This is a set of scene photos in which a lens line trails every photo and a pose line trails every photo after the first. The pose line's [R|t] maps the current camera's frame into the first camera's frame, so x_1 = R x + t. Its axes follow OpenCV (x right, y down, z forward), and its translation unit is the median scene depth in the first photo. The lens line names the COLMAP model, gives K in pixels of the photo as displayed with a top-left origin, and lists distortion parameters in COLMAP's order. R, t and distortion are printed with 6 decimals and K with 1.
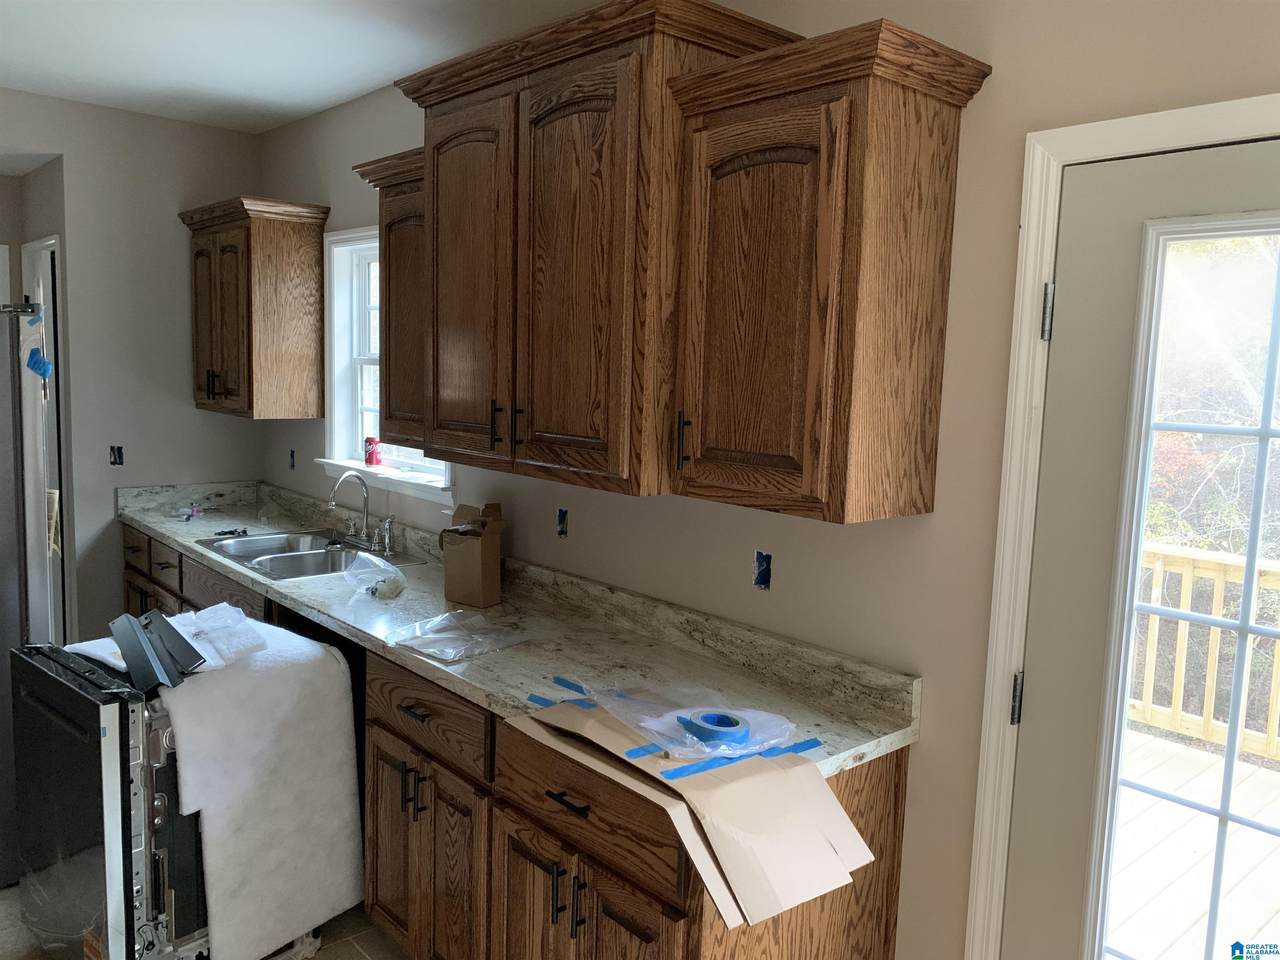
lens RADIAL K [[983.2, 0, 643.0], [0, 983.2, 472.3], [0, 0, 1]] dist [0.012591, -0.004691]
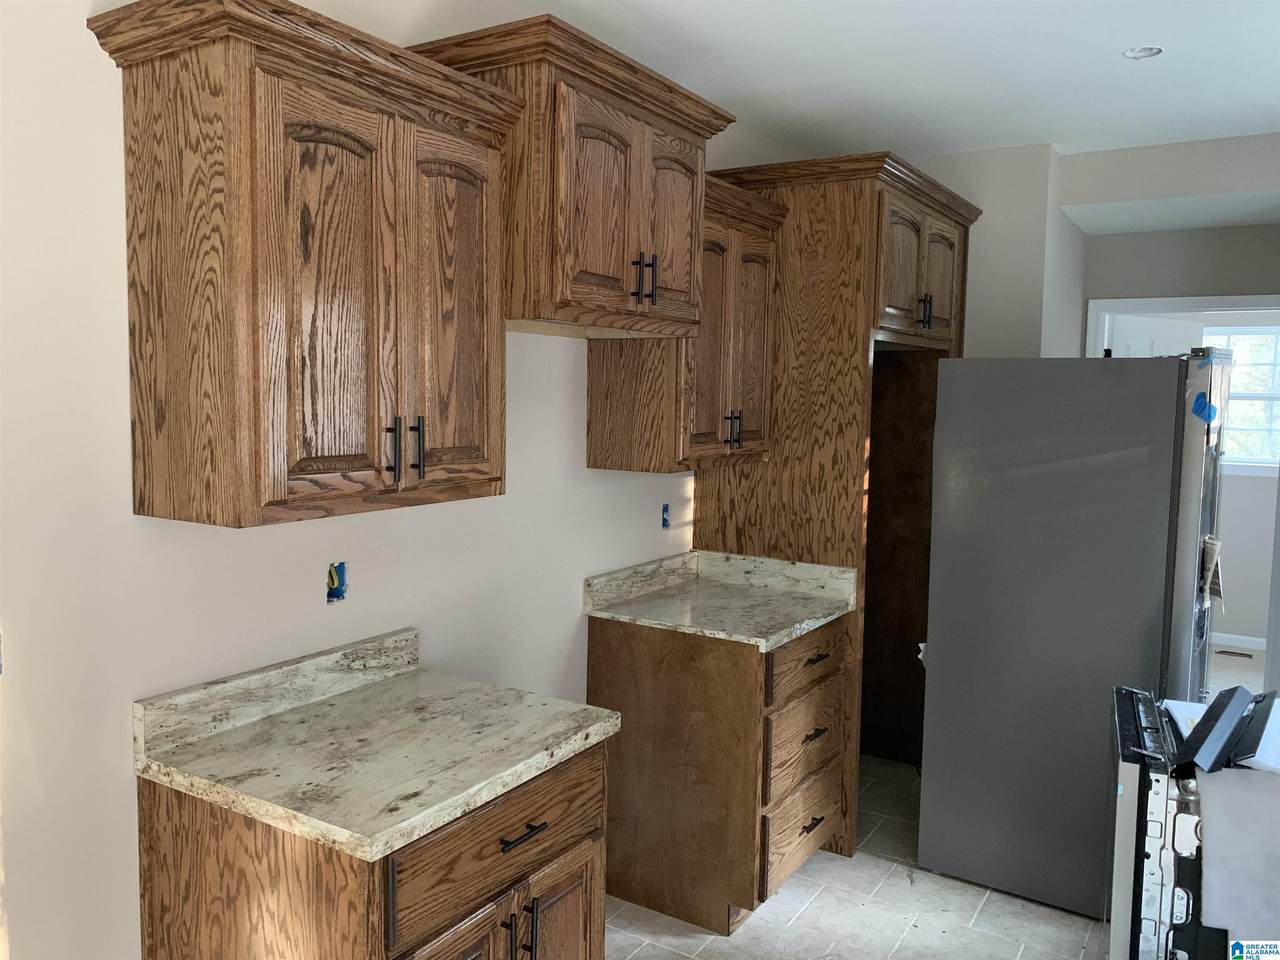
lens RADIAL K [[983.2, 0, 643.0], [0, 983.2, 472.3], [0, 0, 1]] dist [0.012591, -0.004691]
pose [[-0.266520, -0.118736, 0.956488, -0.860467], [0.094535, 0.984377, 0.148540, -0.118142], [-0.959182, 0.130011, -0.251131, 0.969672]]
